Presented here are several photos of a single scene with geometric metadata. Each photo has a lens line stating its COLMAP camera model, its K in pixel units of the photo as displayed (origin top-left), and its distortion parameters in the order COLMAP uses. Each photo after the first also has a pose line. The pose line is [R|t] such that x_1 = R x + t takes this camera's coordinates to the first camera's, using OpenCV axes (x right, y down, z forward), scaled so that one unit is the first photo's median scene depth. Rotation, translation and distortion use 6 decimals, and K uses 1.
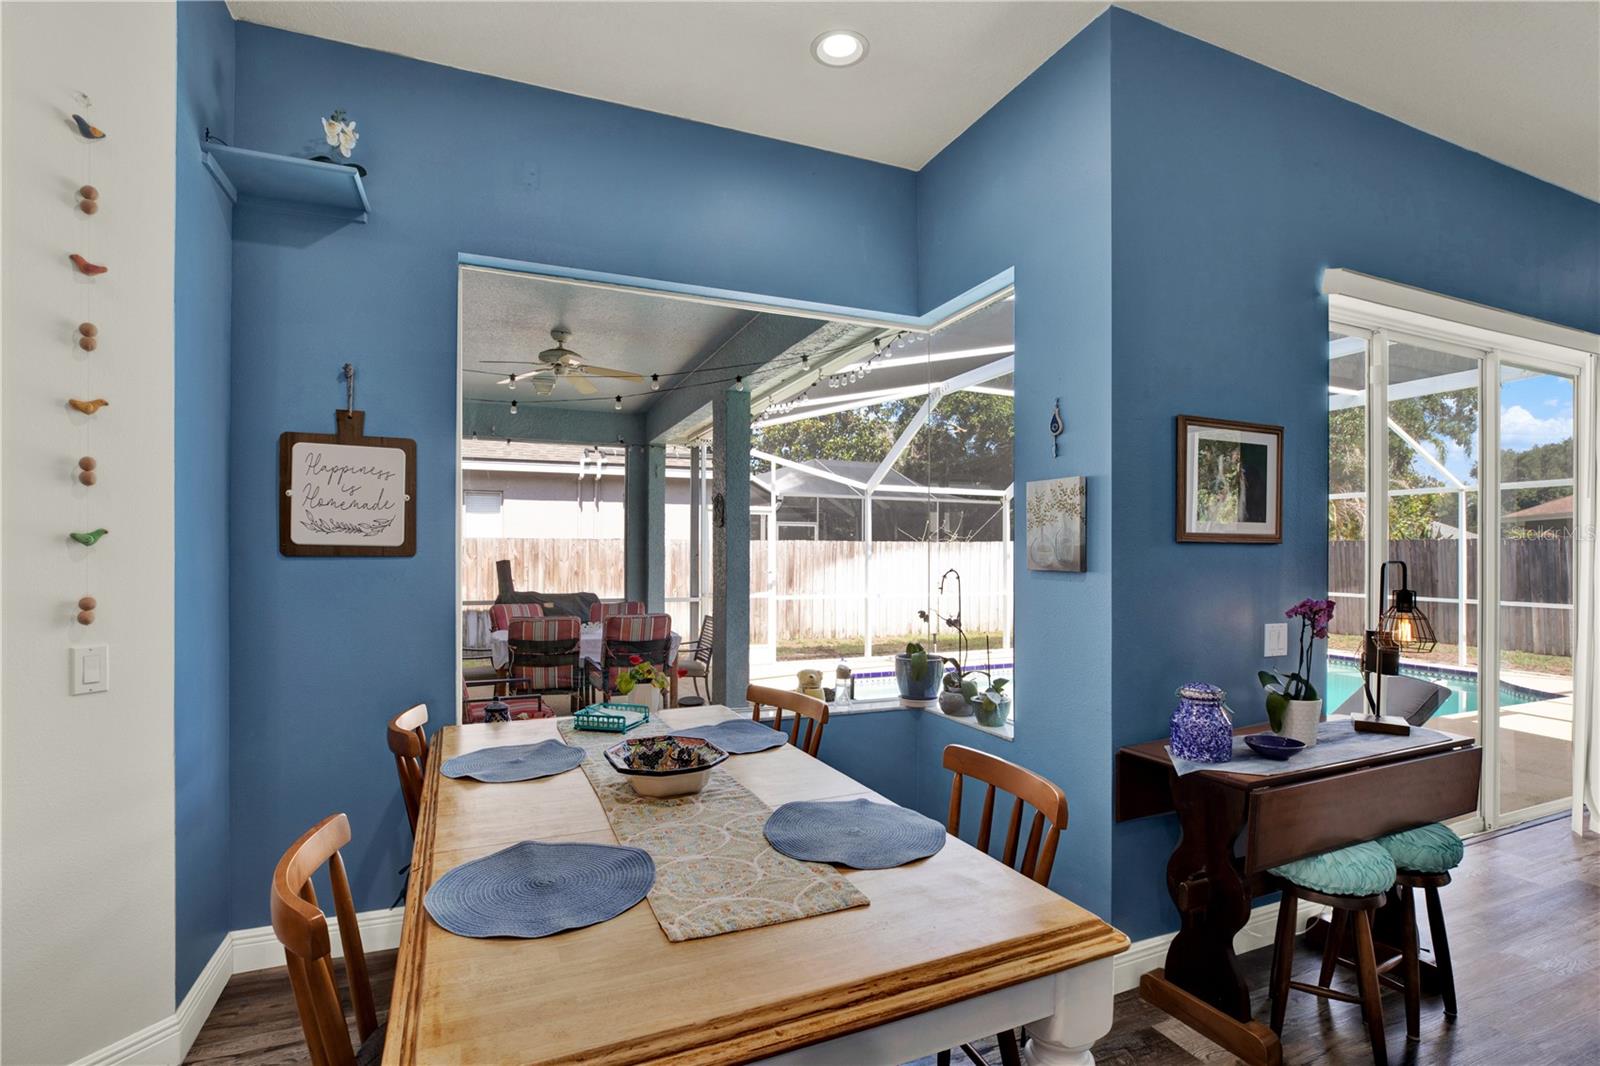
lens RADIAL K [[767.9, 0, 805.0], [0, 767.9, 554.5], [0, 0, 1]] dist [0.000841, 0.000247]
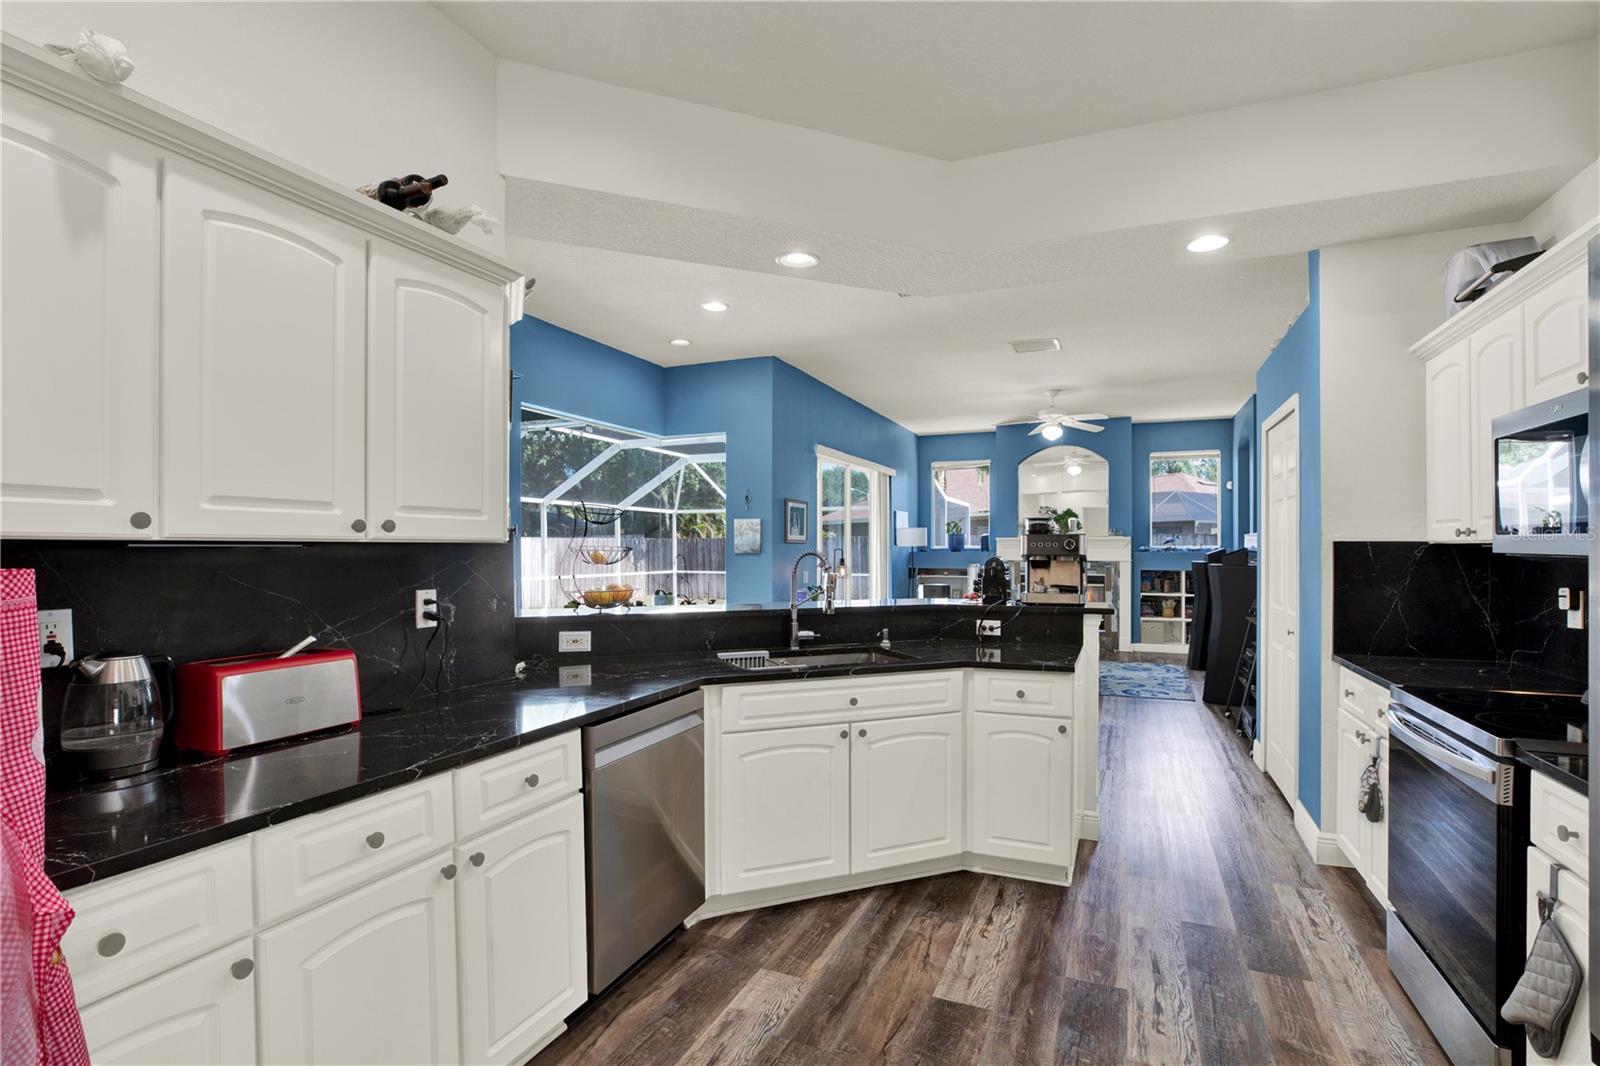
lens RADIAL K [[767.9, 0, 805.0], [0, 767.9, 554.5], [0, 0, 1]] dist [0.000841, 0.000247]
pose [[0.727246, -0.007704, 0.686333, -1.398883], [0.000354, 0.999941, 0.010848, -0.003870], [-0.686376, -0.007647, 0.727206, -1.104631]]
